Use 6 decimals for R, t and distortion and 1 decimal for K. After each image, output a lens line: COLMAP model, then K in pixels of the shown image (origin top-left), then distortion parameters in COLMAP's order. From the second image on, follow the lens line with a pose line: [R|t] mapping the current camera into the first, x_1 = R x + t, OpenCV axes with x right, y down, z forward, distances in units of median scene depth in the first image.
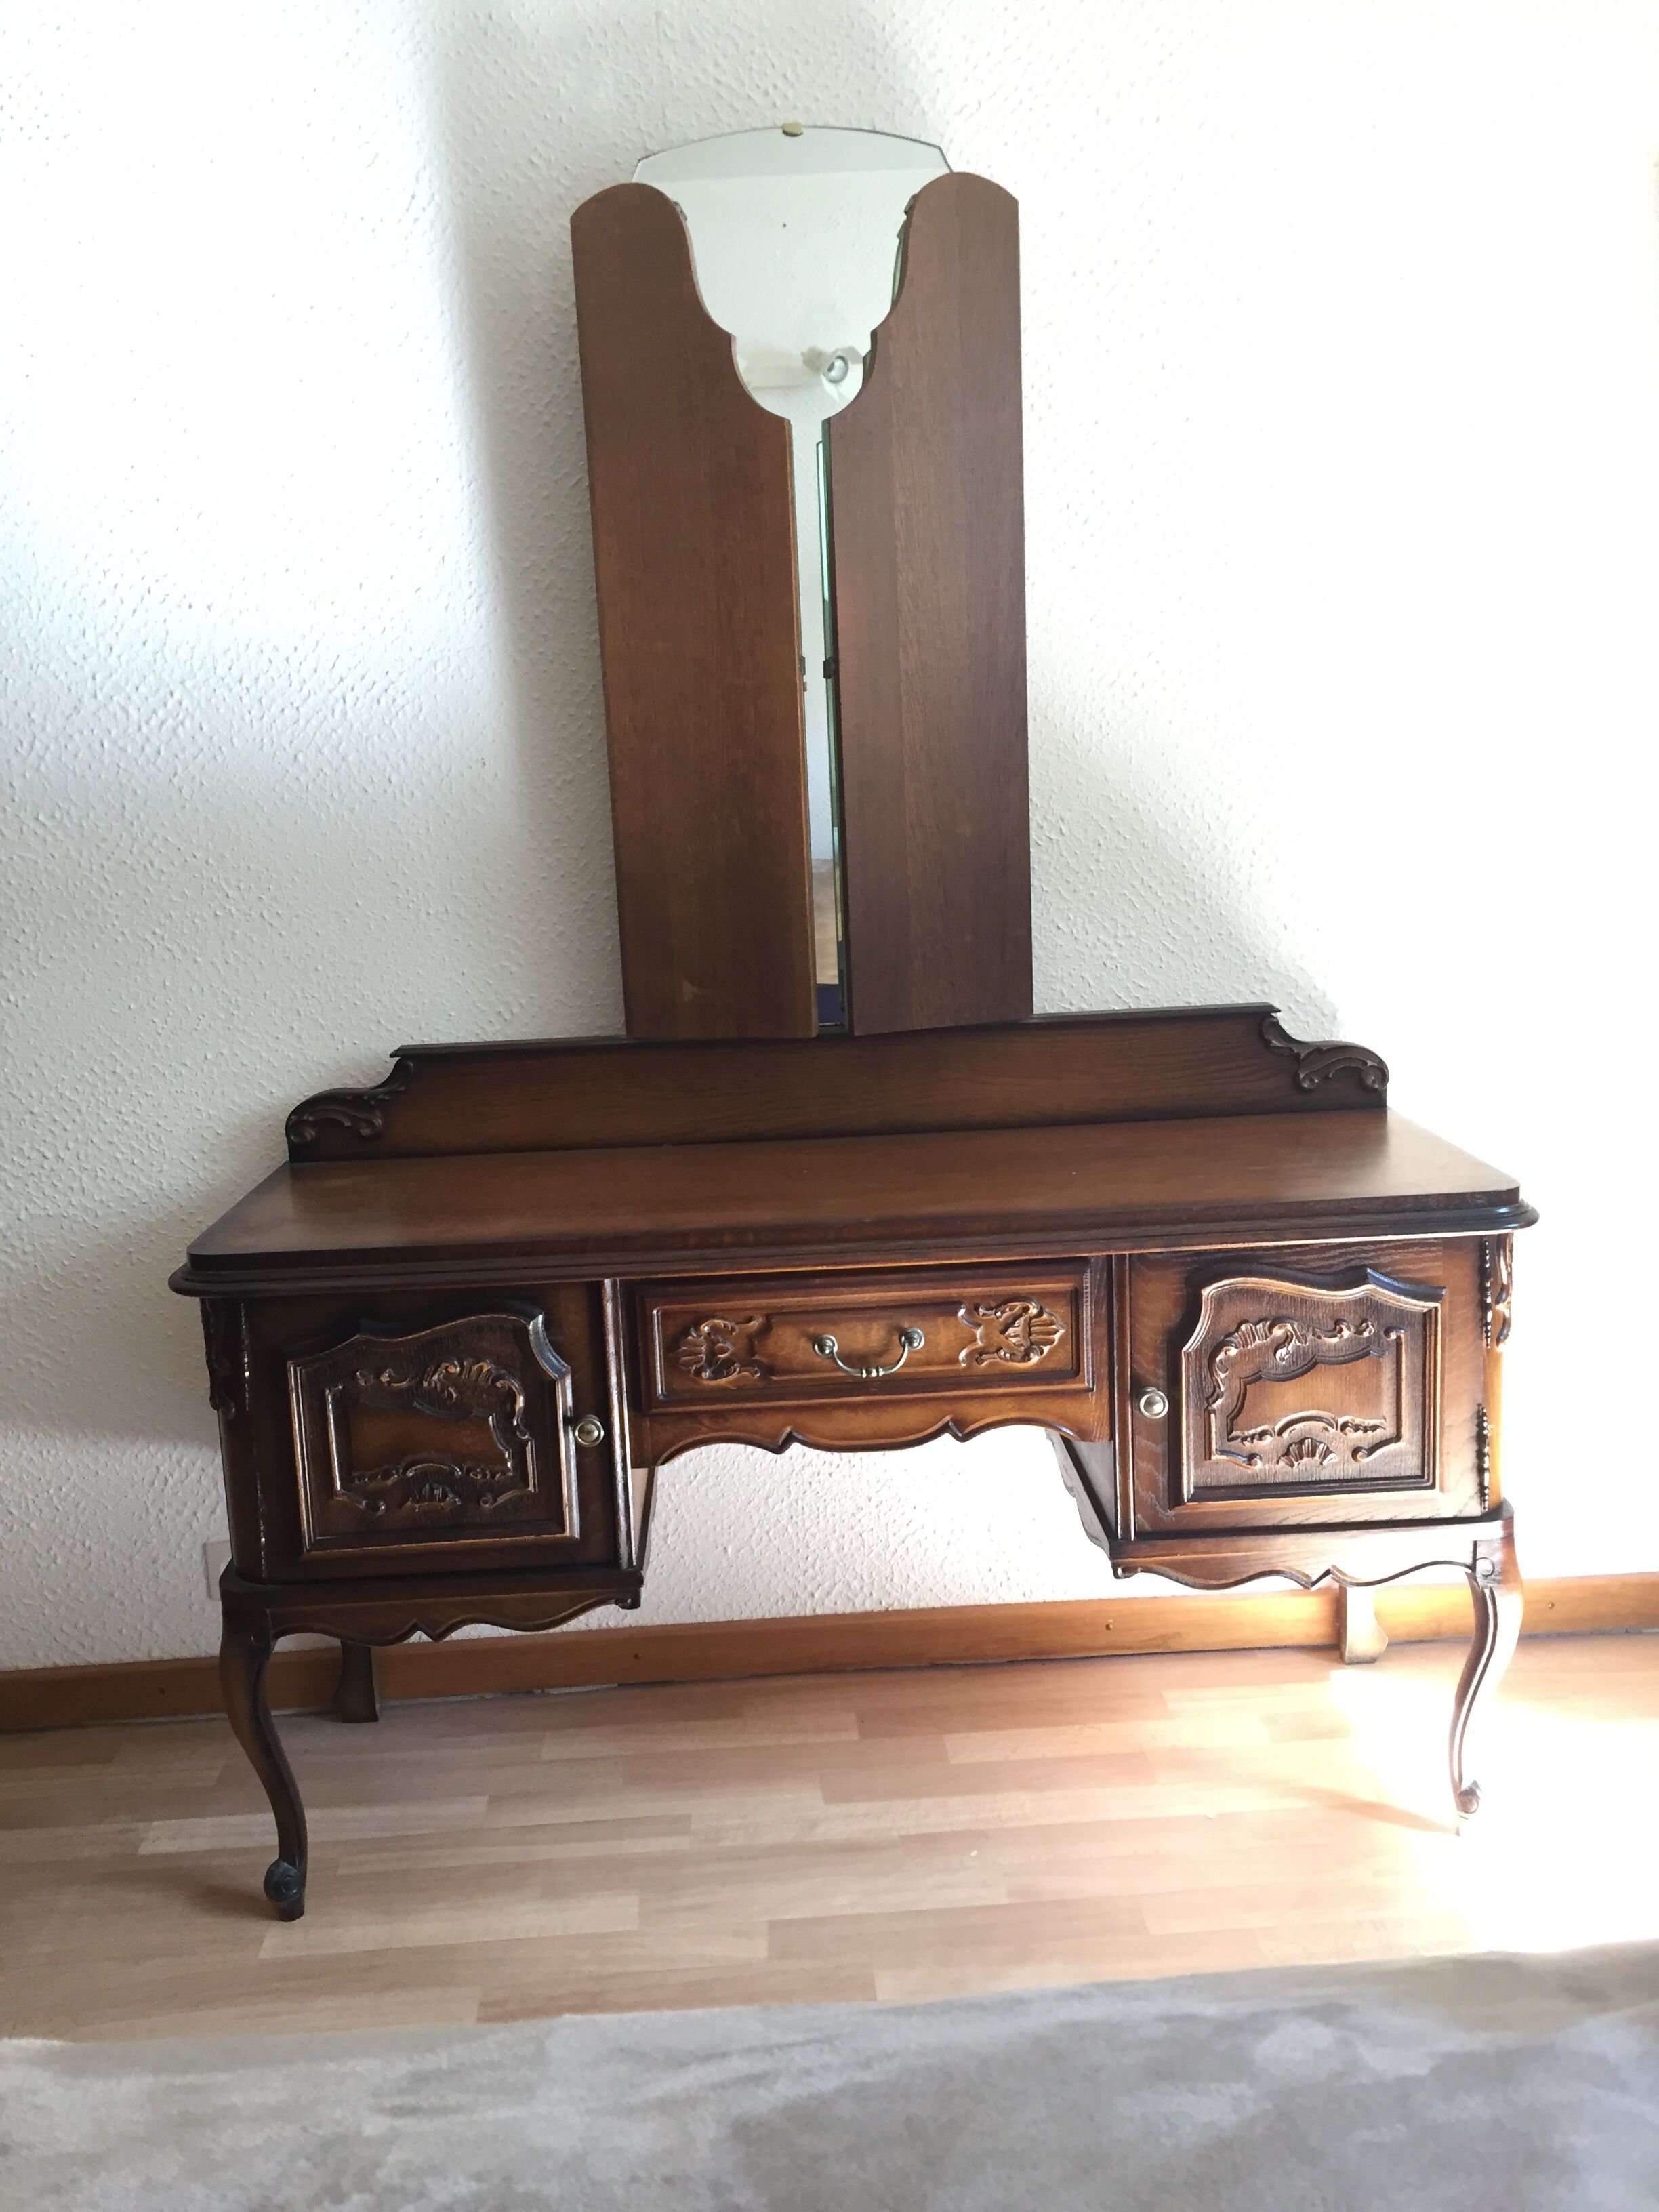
lens RADIAL K [[1894.1, 0, 836.6], [0, 1894.1, 1116.4], [0, 0, 1]] dist [0.085225, -0.145279]
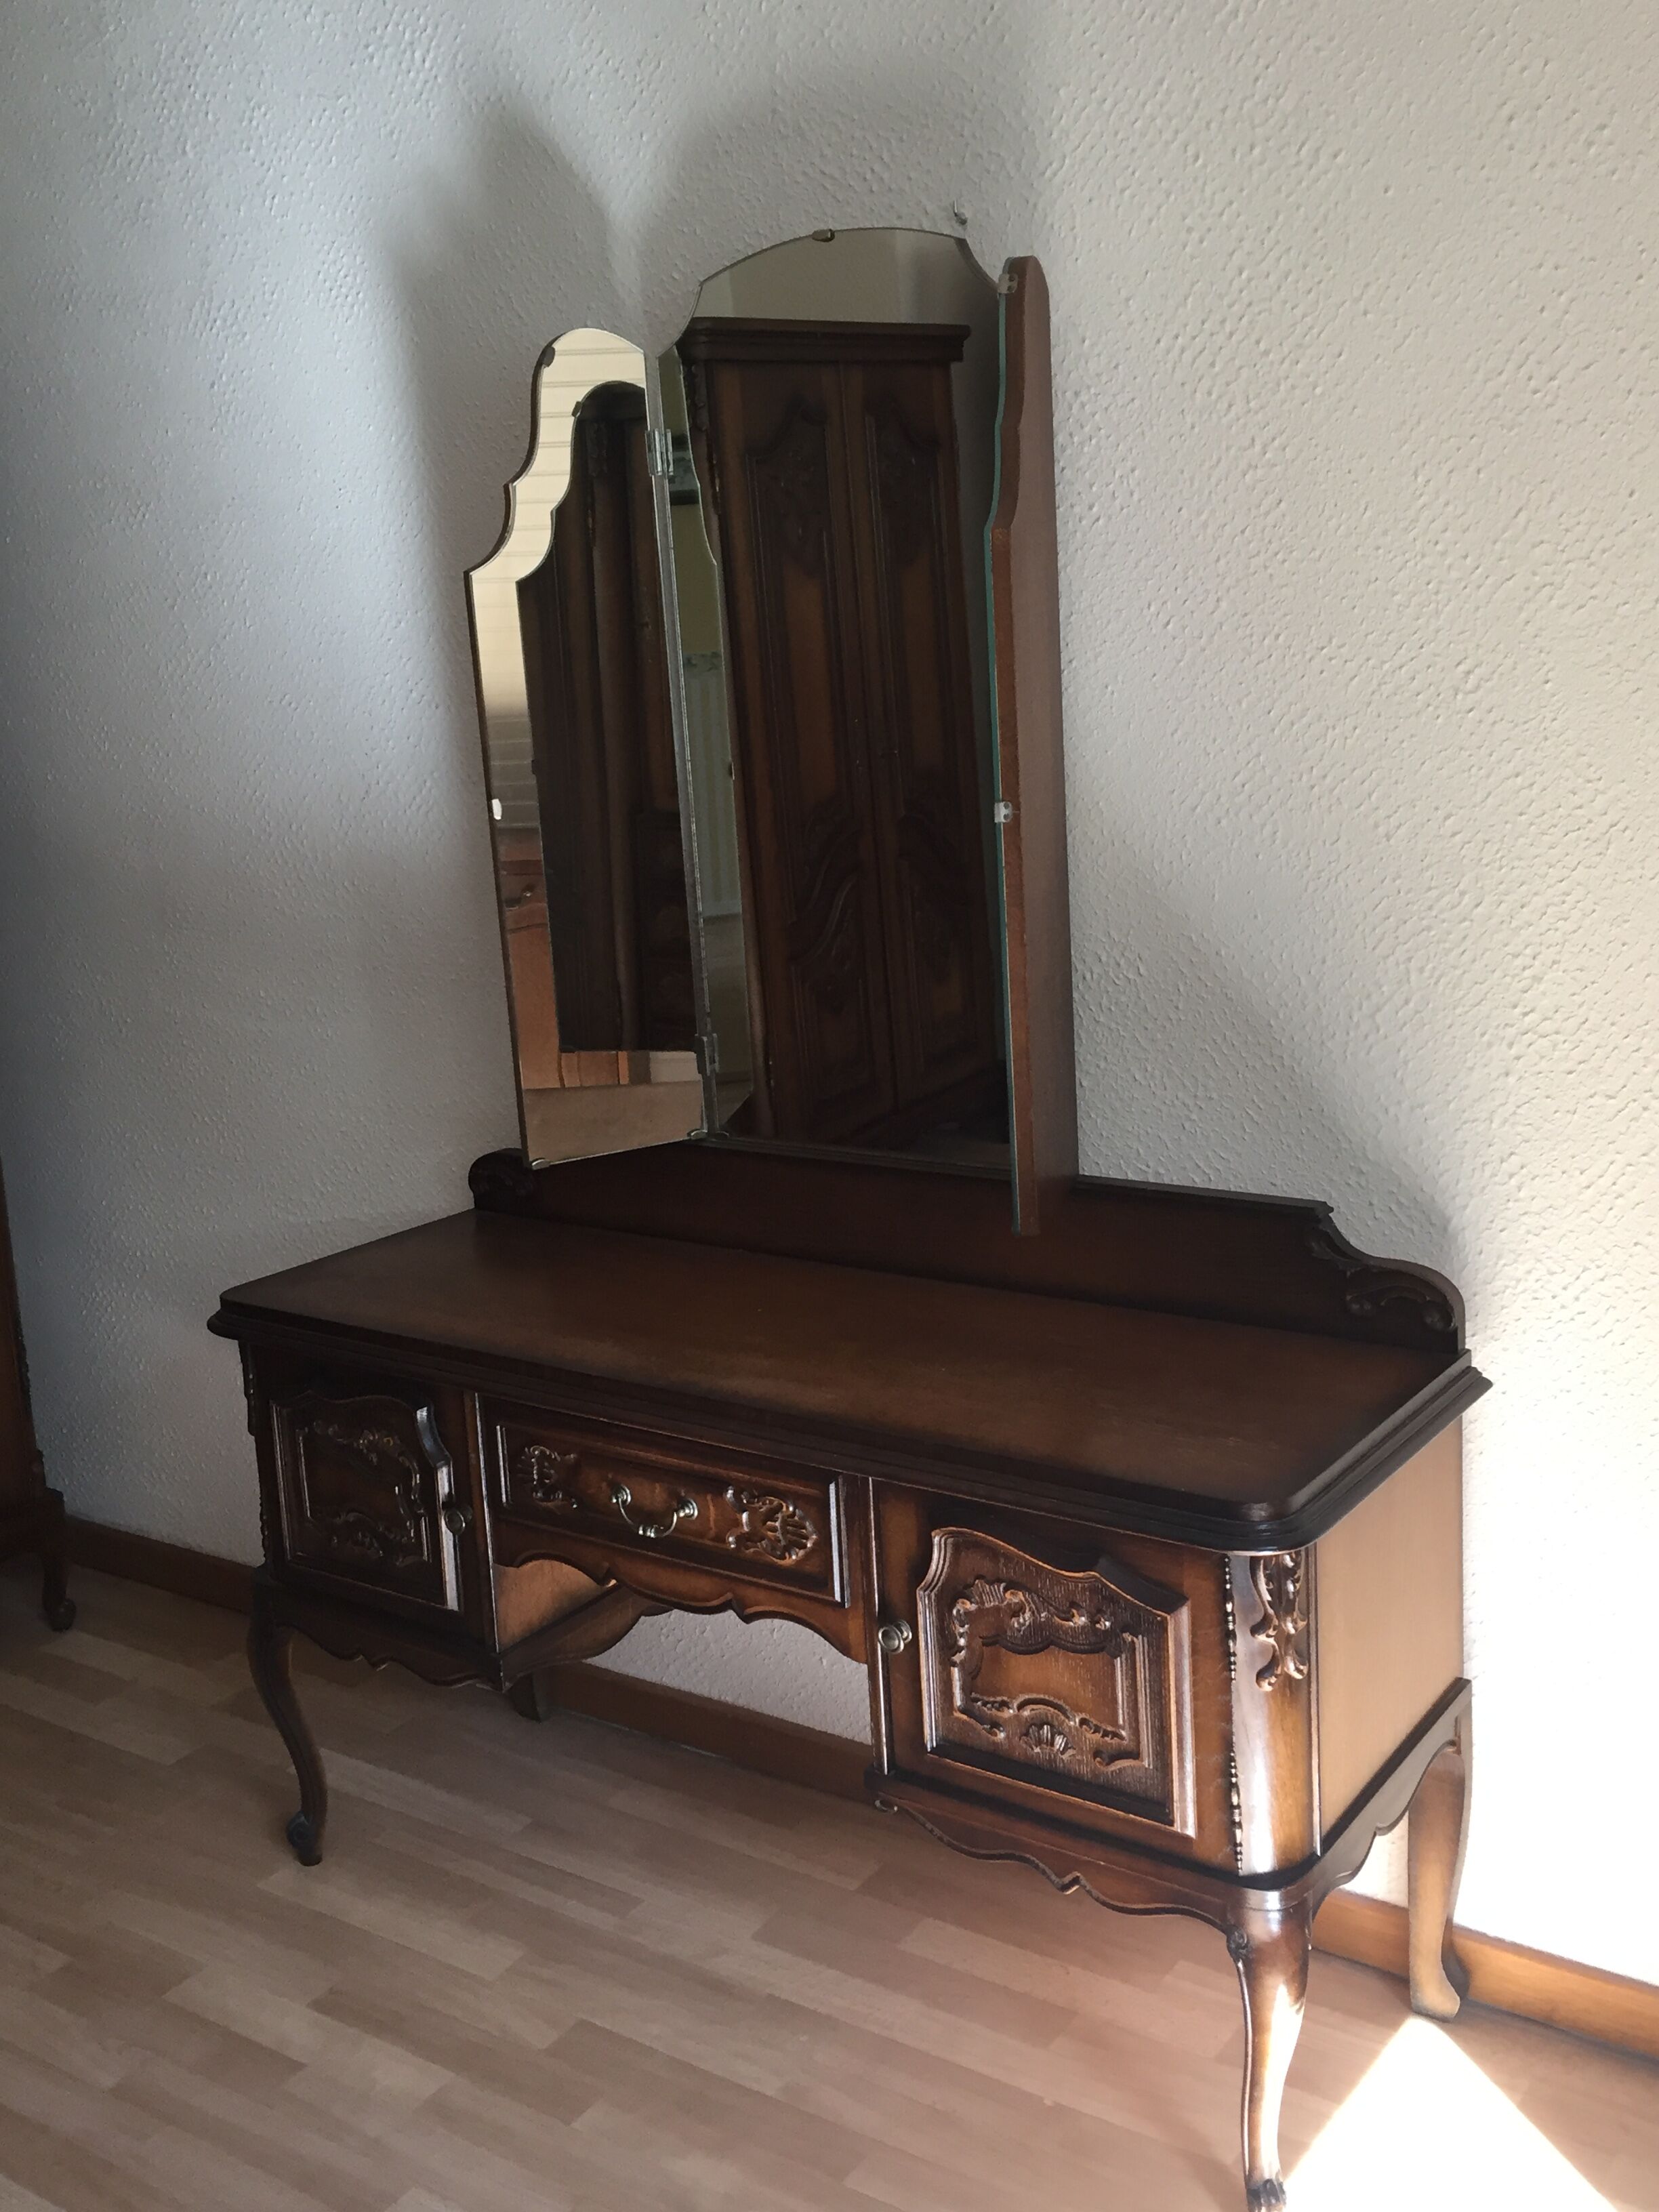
lens RADIAL K [[2208.2, 0, 831.7], [0, 2208.2, 1112.8], [0, 0, 1]] dist [0.093667, -0.157517]
pose [[0.788272, 0.131920, -0.601019, 0.747101], [-0.098501, 0.991205, 0.088373, -0.192252], [0.607391, -0.010461, 0.794334, 0.123289]]
